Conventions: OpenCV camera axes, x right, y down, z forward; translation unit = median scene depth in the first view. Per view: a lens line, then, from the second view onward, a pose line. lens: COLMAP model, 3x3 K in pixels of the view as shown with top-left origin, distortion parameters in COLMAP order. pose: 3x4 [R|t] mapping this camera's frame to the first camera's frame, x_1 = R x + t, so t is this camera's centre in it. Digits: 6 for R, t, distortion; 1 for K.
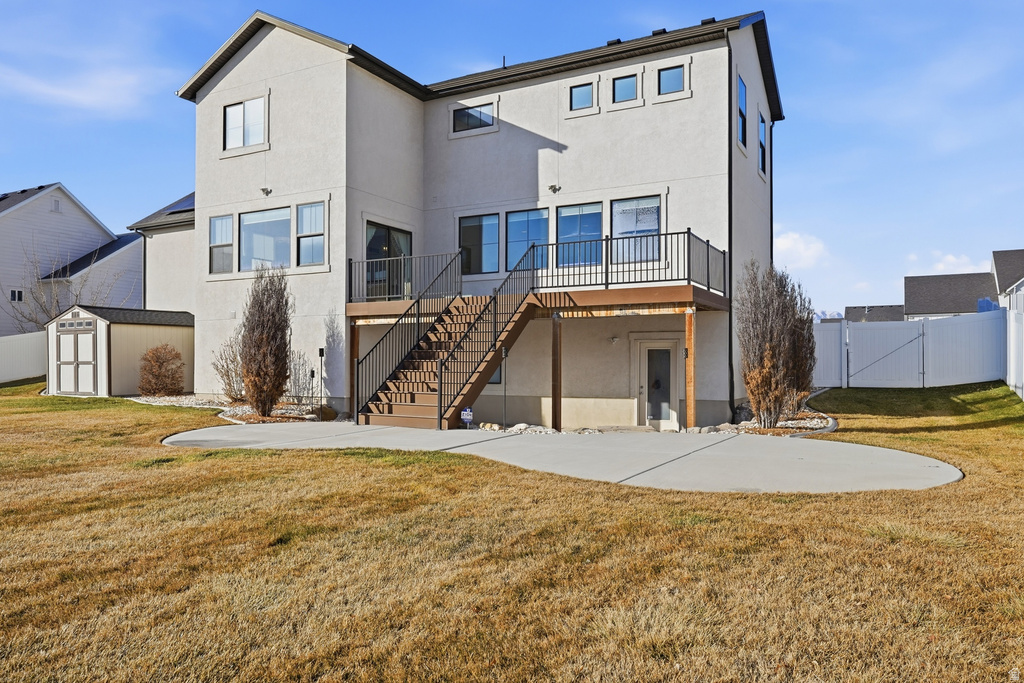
lens RADIAL K [[718.3, 0, 512.0], [0, 718.3, 341.5], [0, 0, 1]] dist [0.003398, 0.002136]
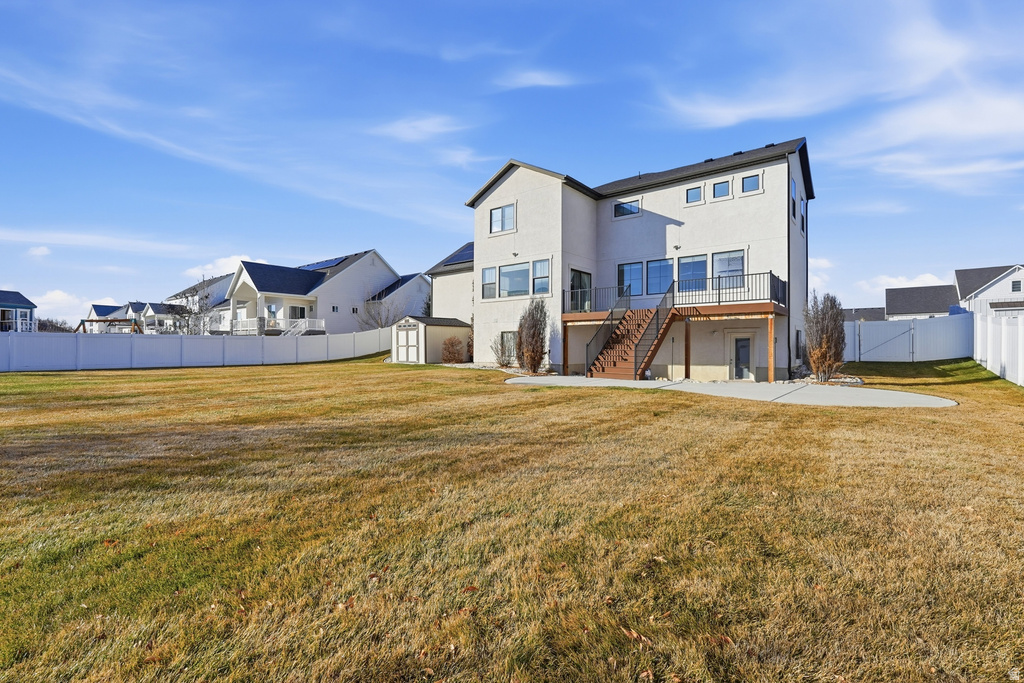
lens RADIAL K [[454.1, 0, 508.6], [0, 454.1, 338.5], [0, 0, 1]] dist [-0.017065, 0.011161]
pose [[0.983160, -0.002063, -0.182735, -0.148150], [0.004073, 0.999935, 0.010624, -0.002292], [0.182701, -0.011189, 0.983105, -0.178308]]
